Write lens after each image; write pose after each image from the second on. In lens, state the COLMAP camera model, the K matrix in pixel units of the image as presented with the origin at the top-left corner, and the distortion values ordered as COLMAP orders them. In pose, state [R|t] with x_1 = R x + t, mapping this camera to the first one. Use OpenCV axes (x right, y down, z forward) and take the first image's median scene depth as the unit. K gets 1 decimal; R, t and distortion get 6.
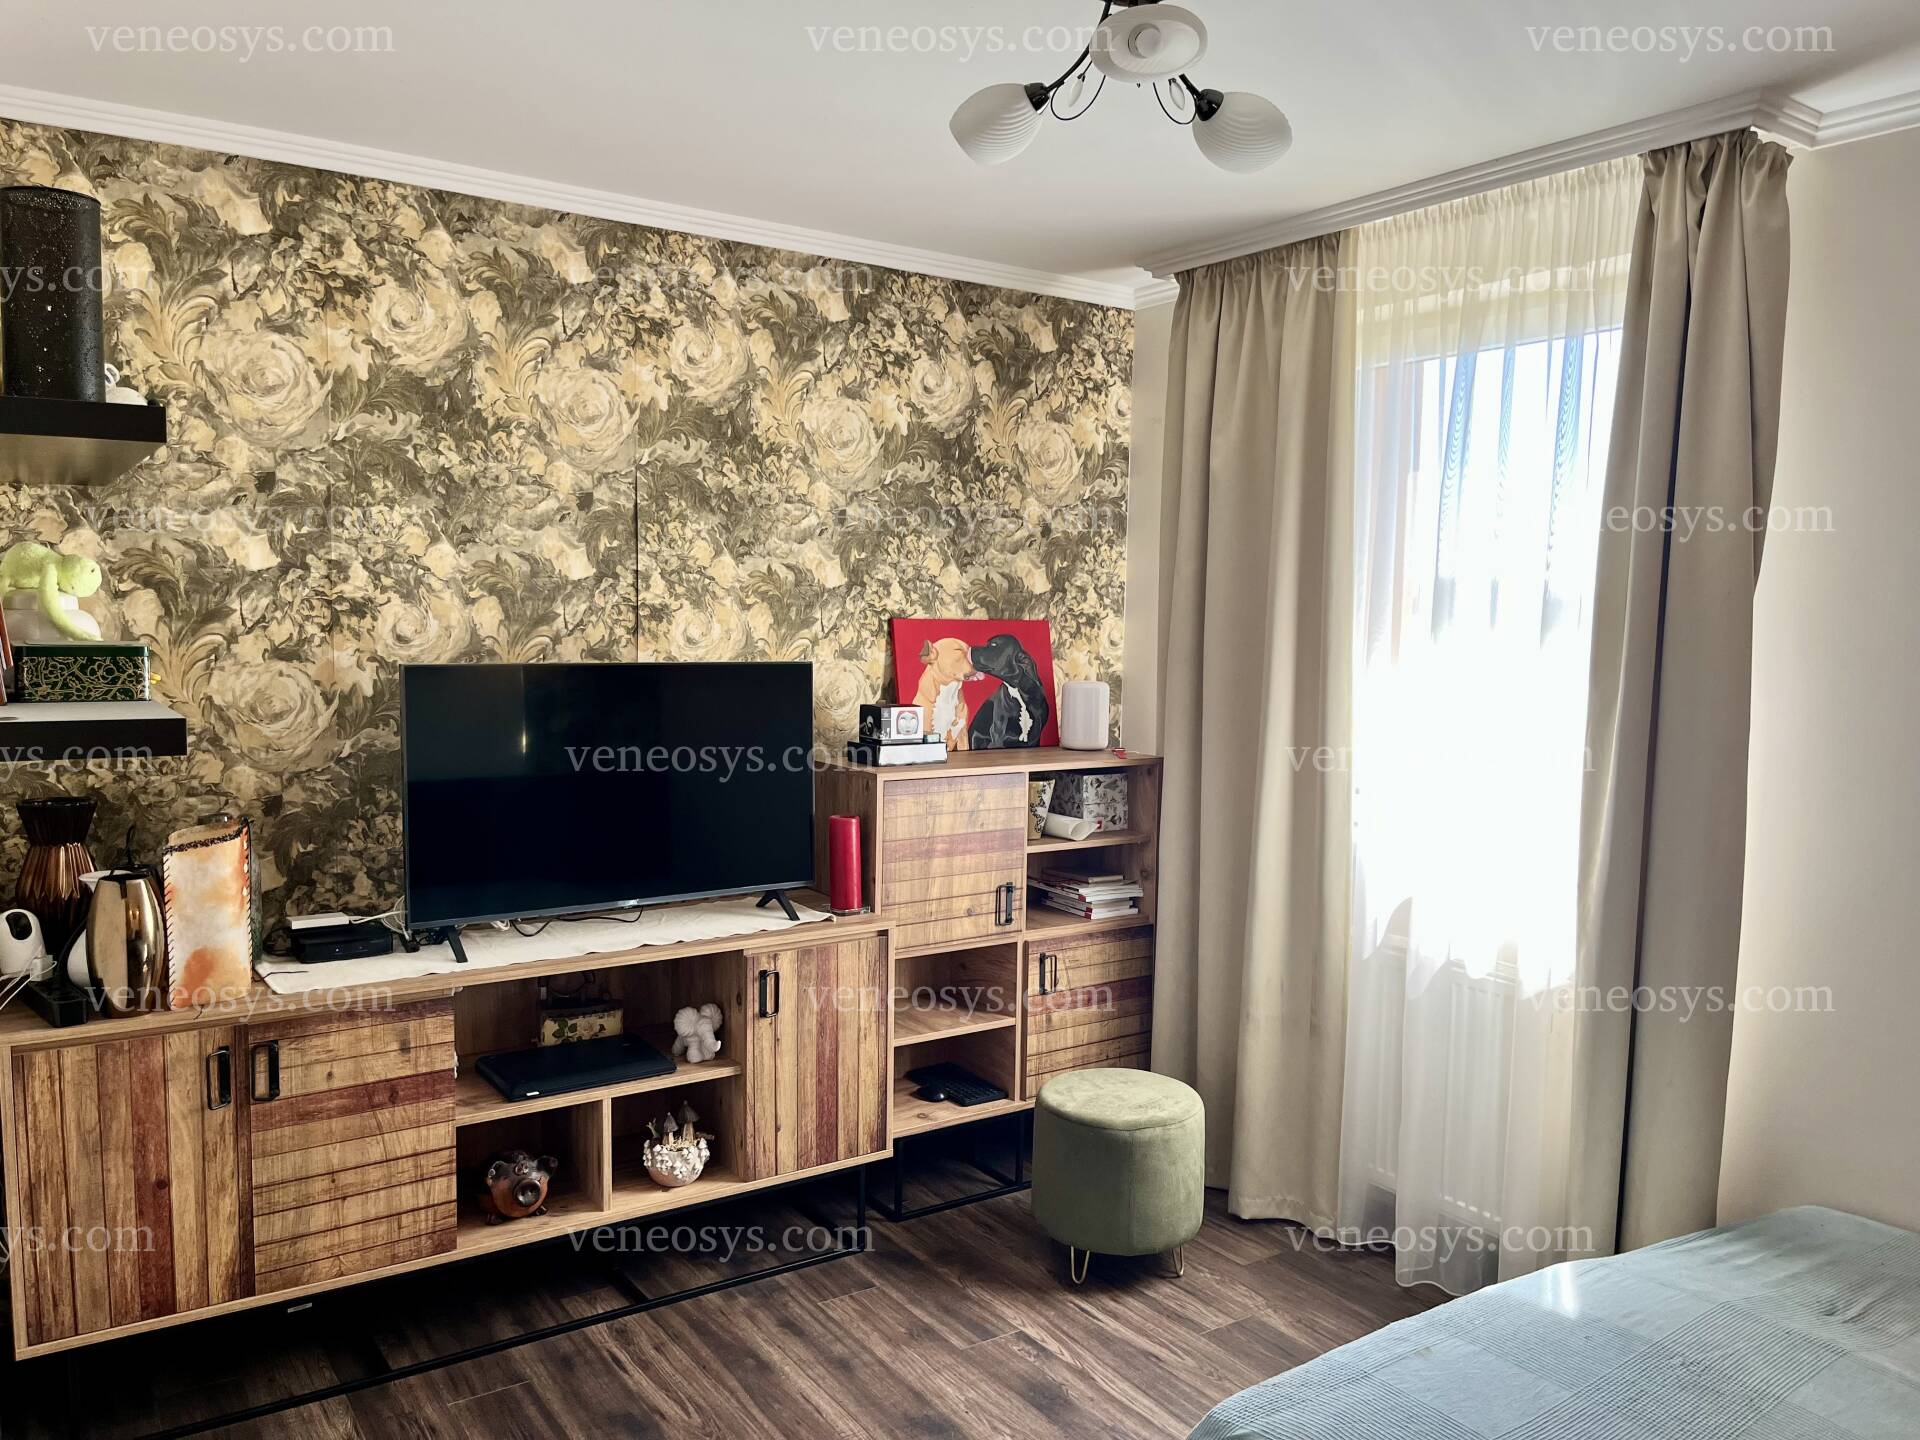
lens RADIAL K [[1475.2, 0, 962.5], [0, 1475.2, 789.0], [0, 0, 1]] dist [0.008251, 0.004942]
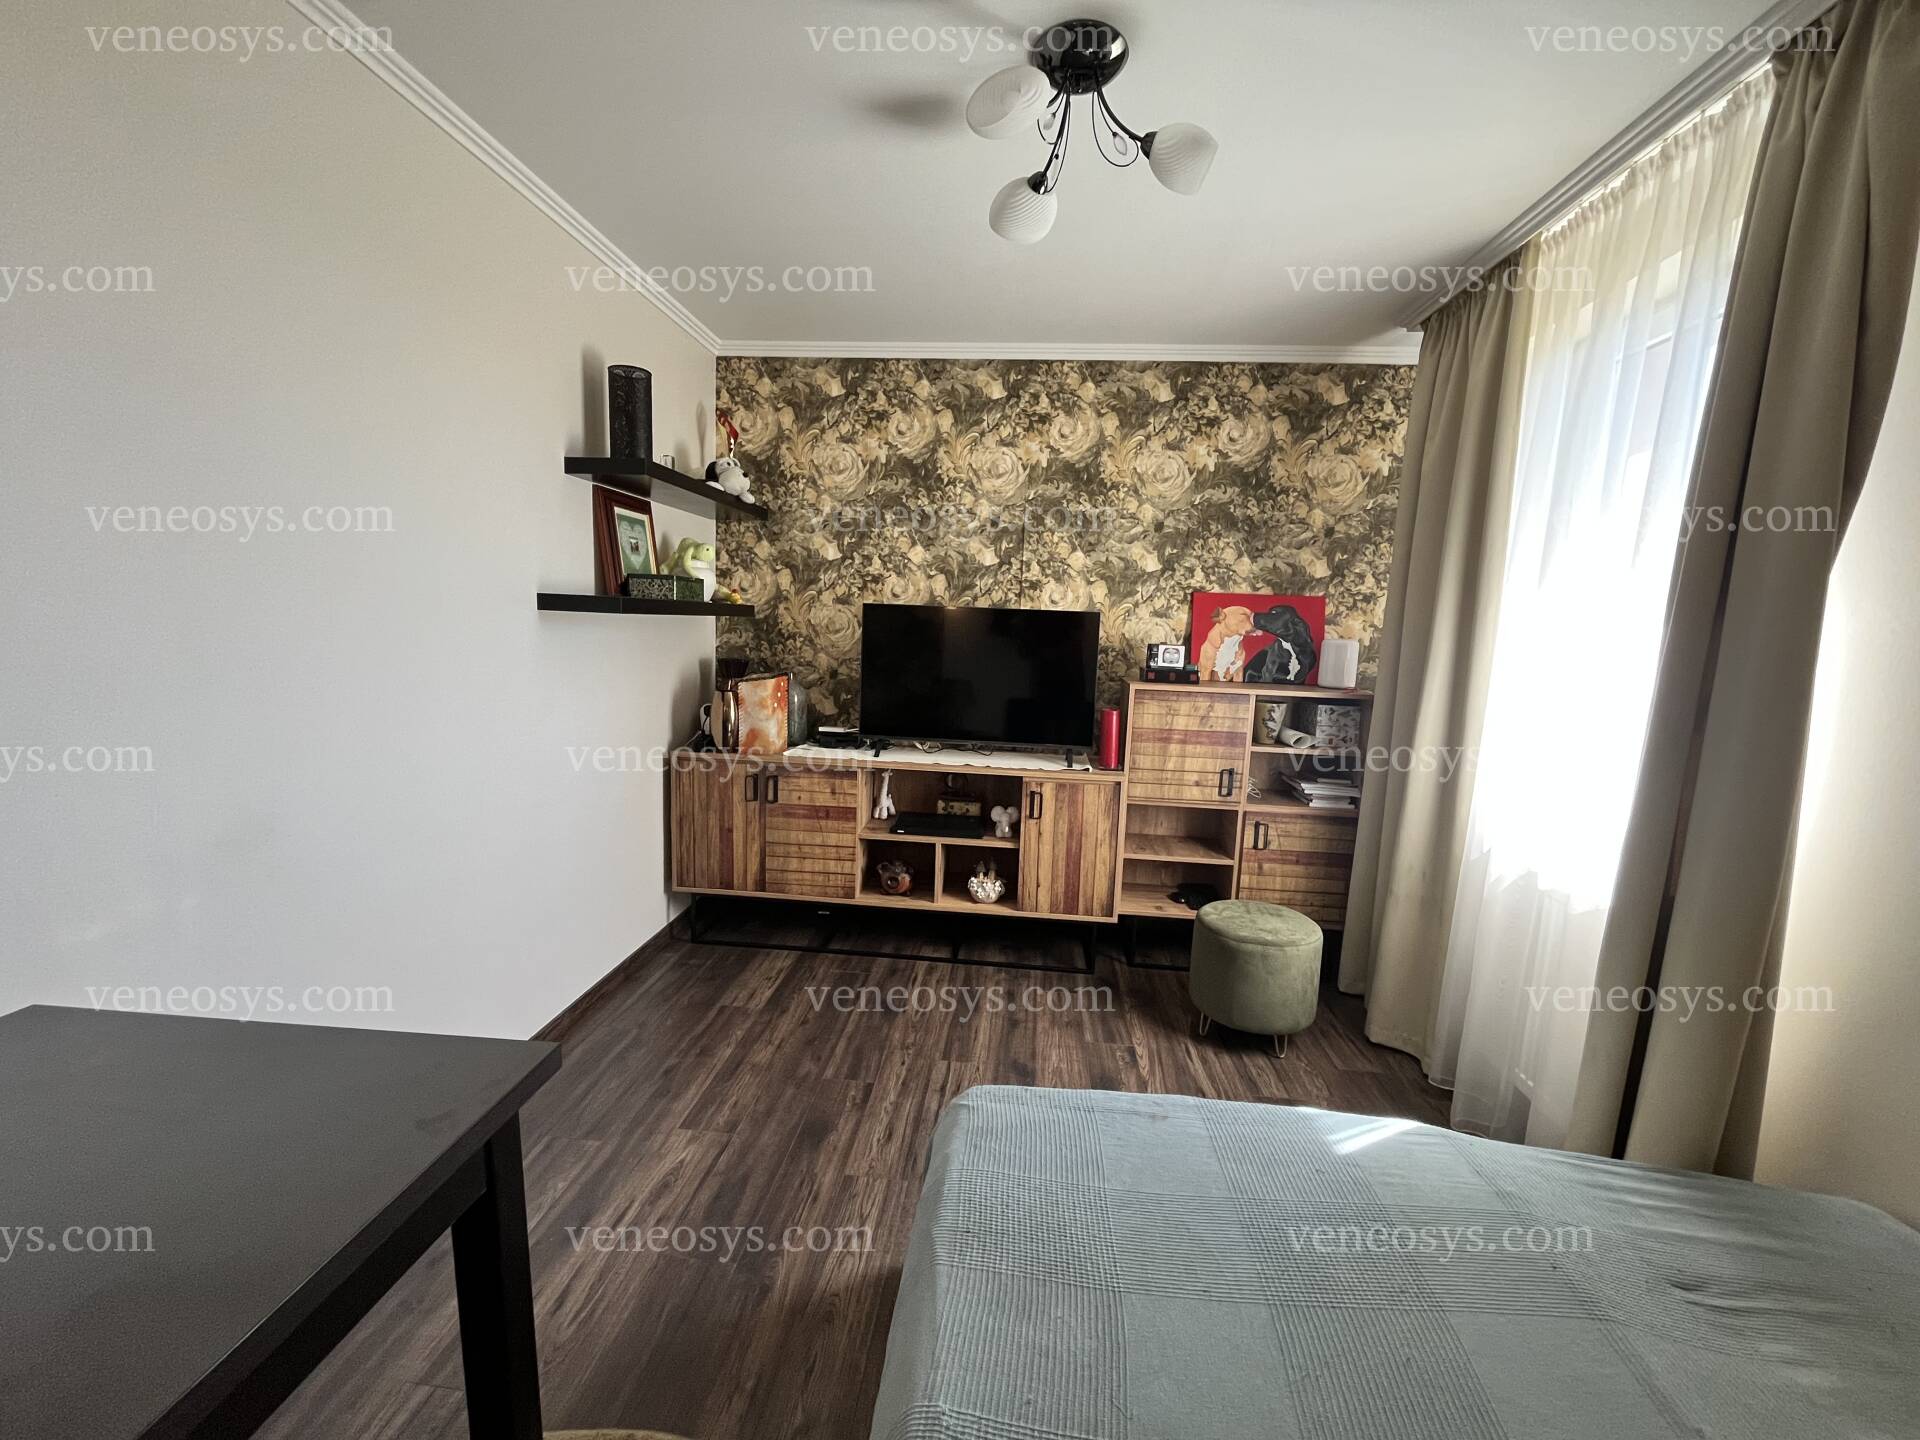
lens RADIAL K [[784.1, 0, 956.4], [0, 784.1, 723.9], [0, 0, 1]] dist [-0.003151, -0.000245]
pose [[0.756099, 0.129226, -0.641572, 0.318607], [-0.102072, 0.991600, 0.079437, -0.017380], [0.646449, 0.005425, 0.762938, 0.209322]]
